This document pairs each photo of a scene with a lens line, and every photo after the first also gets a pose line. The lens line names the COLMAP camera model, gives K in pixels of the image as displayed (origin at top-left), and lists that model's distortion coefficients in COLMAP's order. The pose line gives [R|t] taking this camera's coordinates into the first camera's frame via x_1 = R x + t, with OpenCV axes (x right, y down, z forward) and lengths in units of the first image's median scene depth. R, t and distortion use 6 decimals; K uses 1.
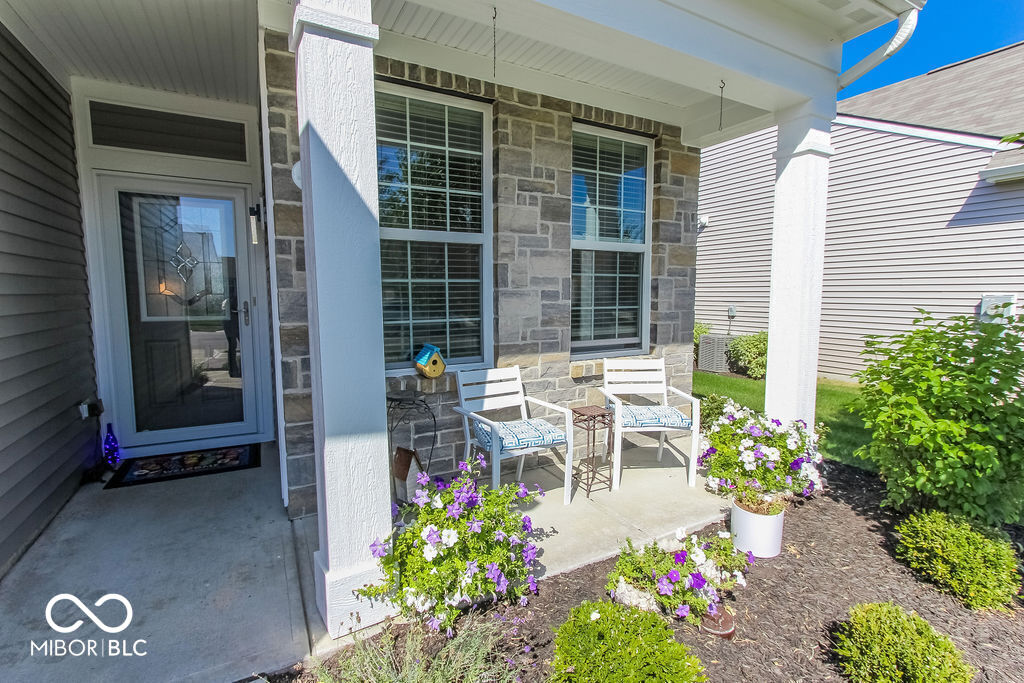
lens RADIAL K [[470.9, 0, 517.3], [0, 470.9, 340.7], [0, 0, 1]] dist [-0.000721, 0.000051]
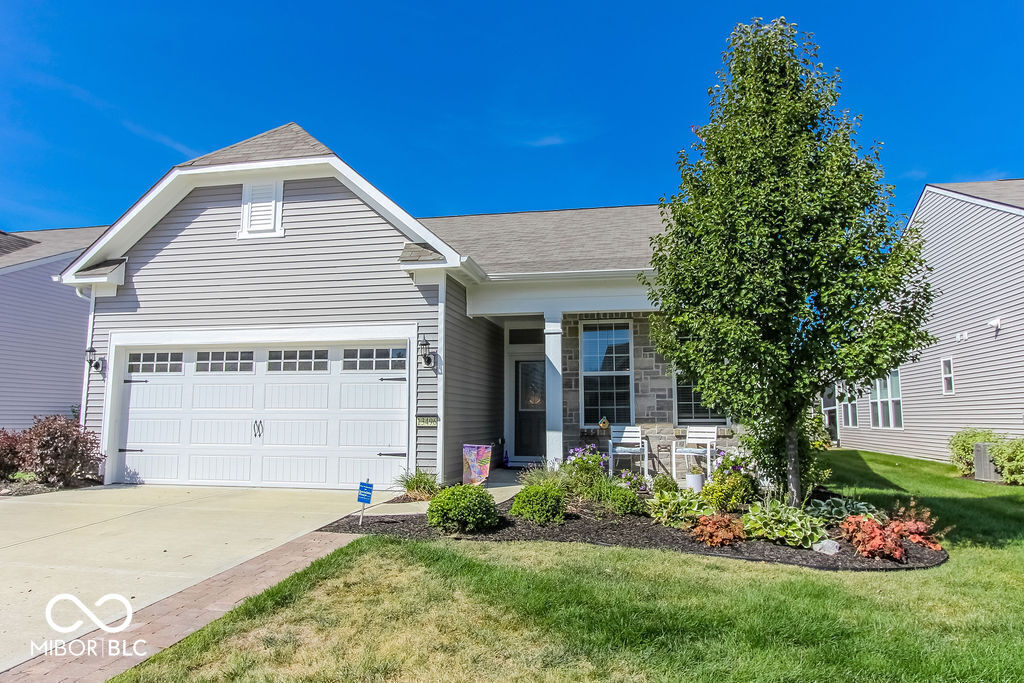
lens RADIAL K [[664.4, 0, 512.1], [0, 664.4, 340.7], [0, 0, 1]] dist [0.000583, 0.000024]
pose [[0.754452, -0.076551, -0.651876, 1.662336], [-0.069320, 0.978328, -0.195115, 0.316851], [0.652684, 0.192393, 0.732795, -1.858926]]
